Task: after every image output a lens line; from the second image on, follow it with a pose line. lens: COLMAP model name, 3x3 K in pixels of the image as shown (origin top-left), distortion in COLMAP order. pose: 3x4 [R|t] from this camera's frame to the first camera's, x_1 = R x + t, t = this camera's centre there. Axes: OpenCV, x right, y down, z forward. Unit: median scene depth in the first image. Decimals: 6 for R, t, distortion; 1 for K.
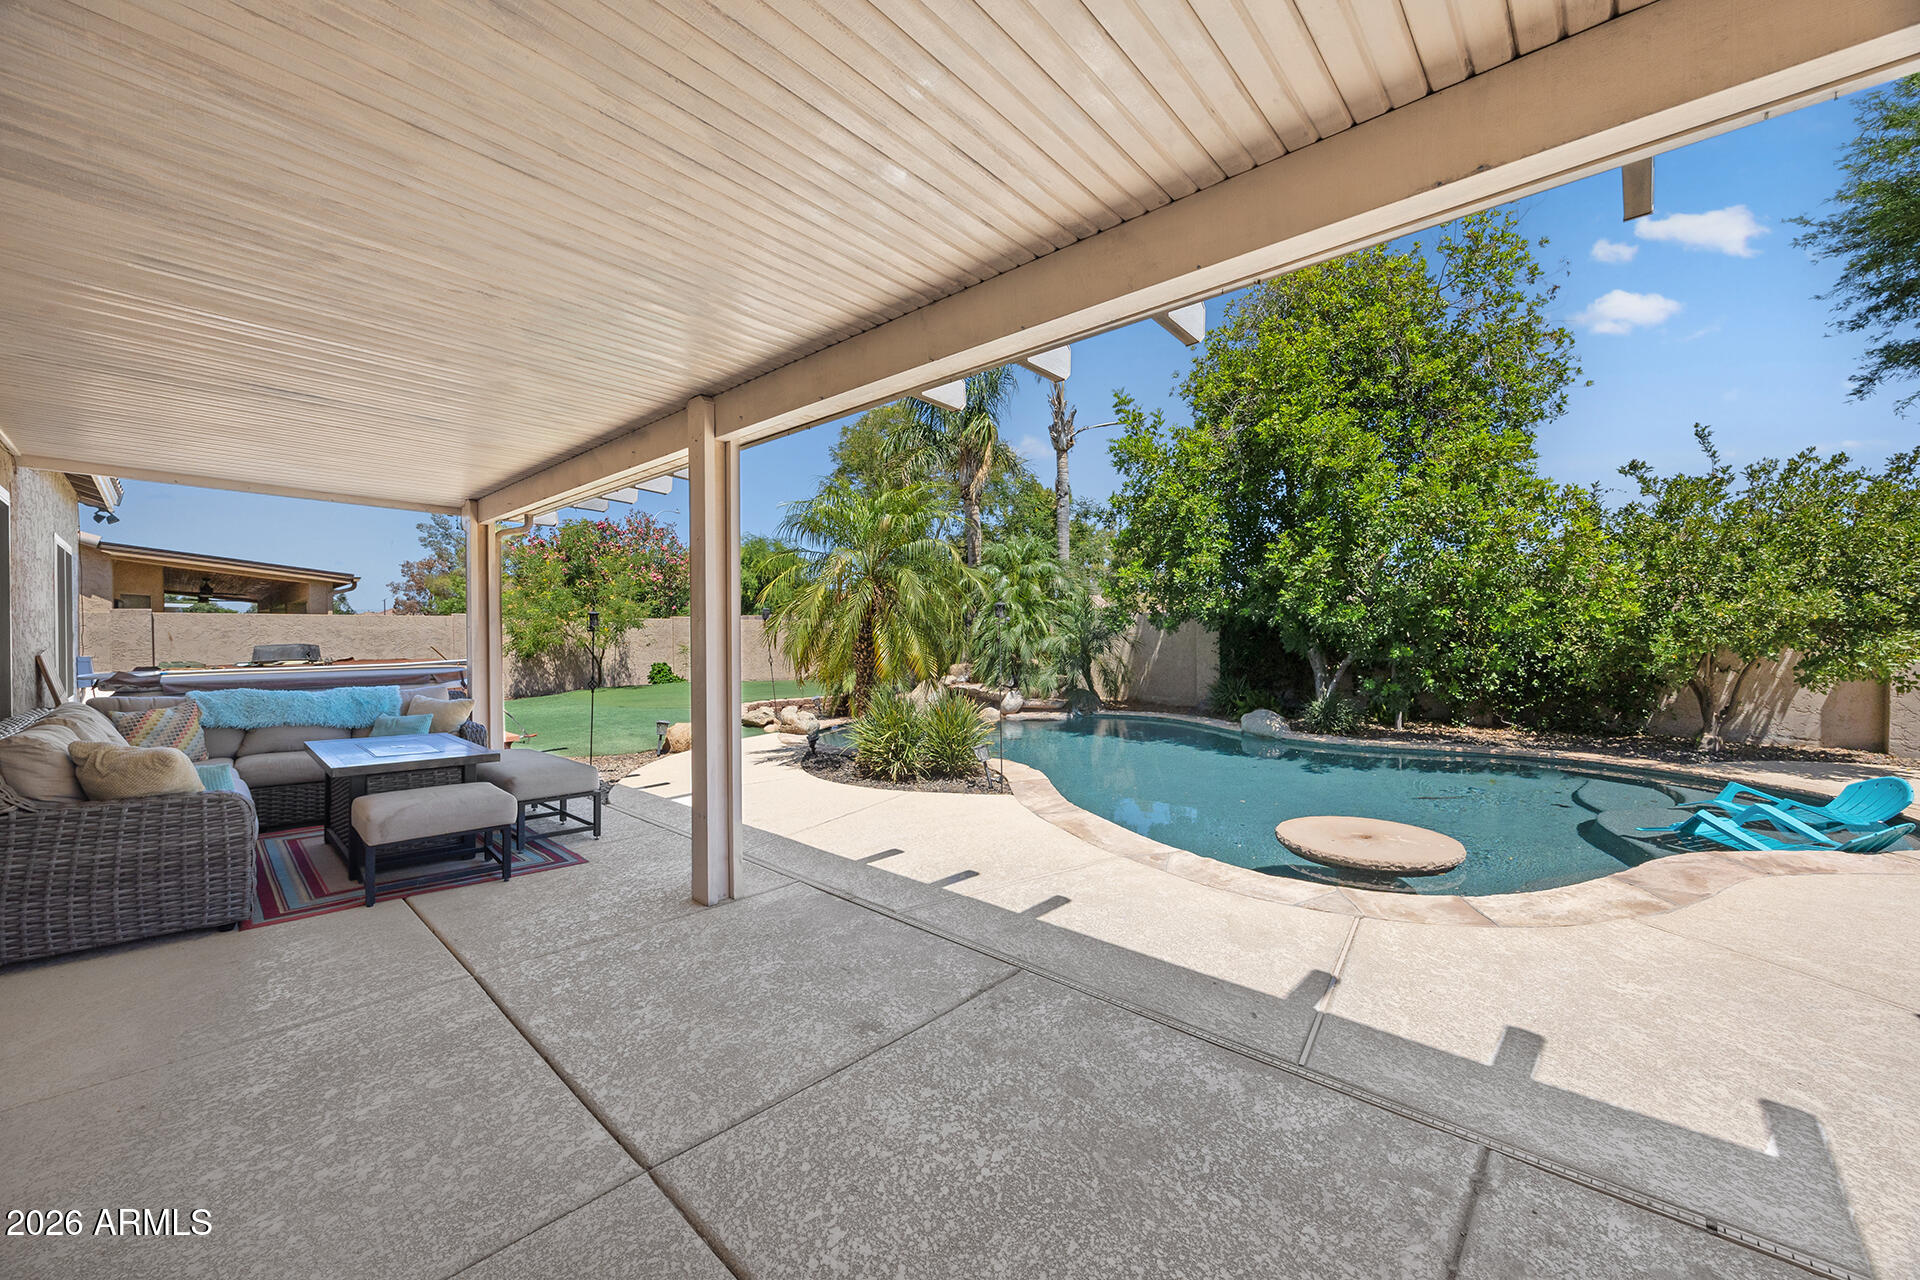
lens RADIAL K [[723.9, 0, 960.0], [0, 723.9, 640.0], [0, 0, 1]] dist [-0.007702, 0.000007]
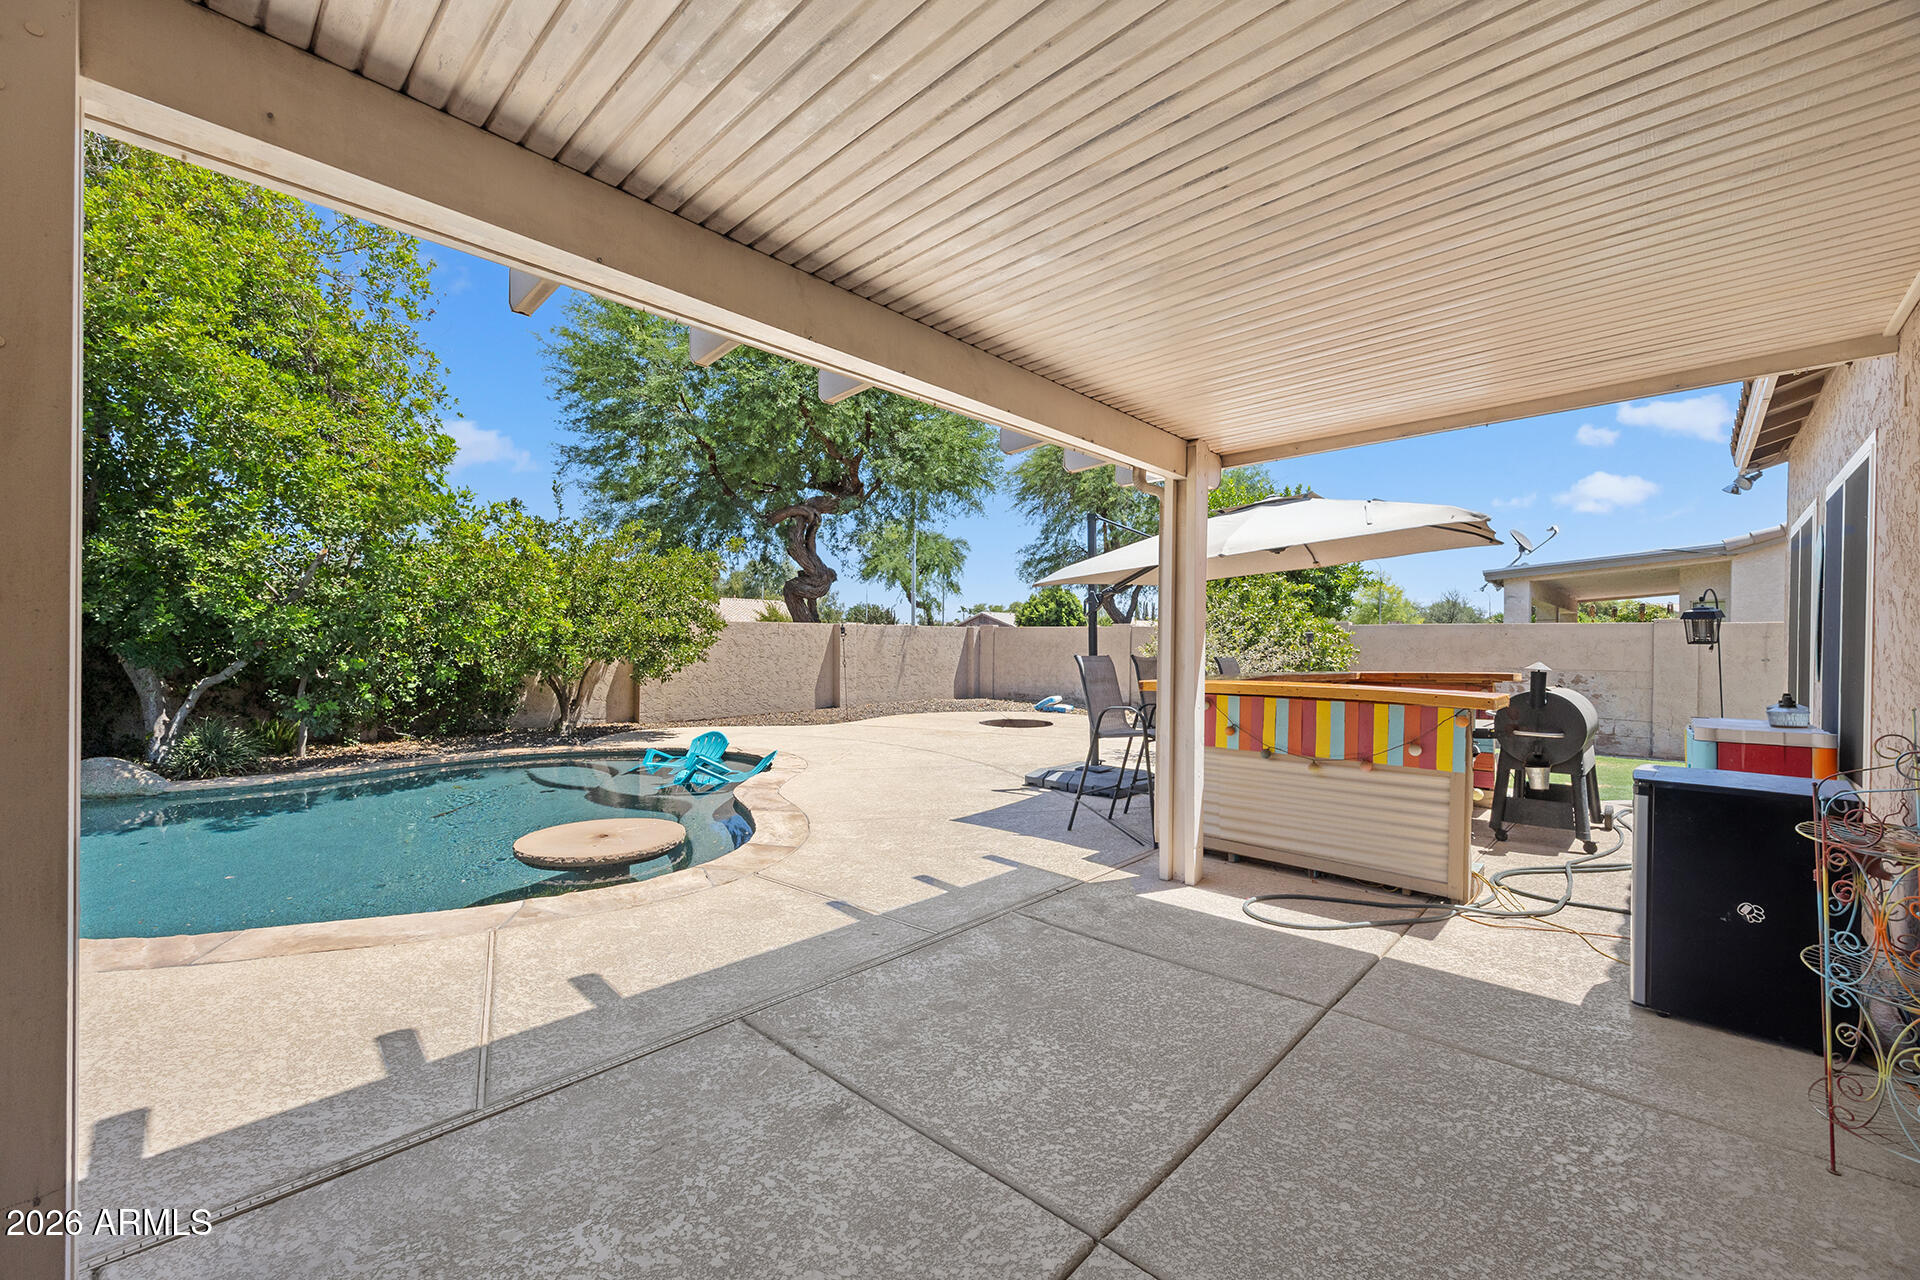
lens RADIAL K [[764.1, 0, 960.0], [0, 764.1, 640.0], [0, 0, 1]] dist [-0.001099, 0.000003]
pose [[0.014941, 0.009786, 0.999840, -0.729628], [0.002223, 0.999949, -0.009820, -0.003497], [-0.999886, 0.002370, 0.014918, 0.603686]]
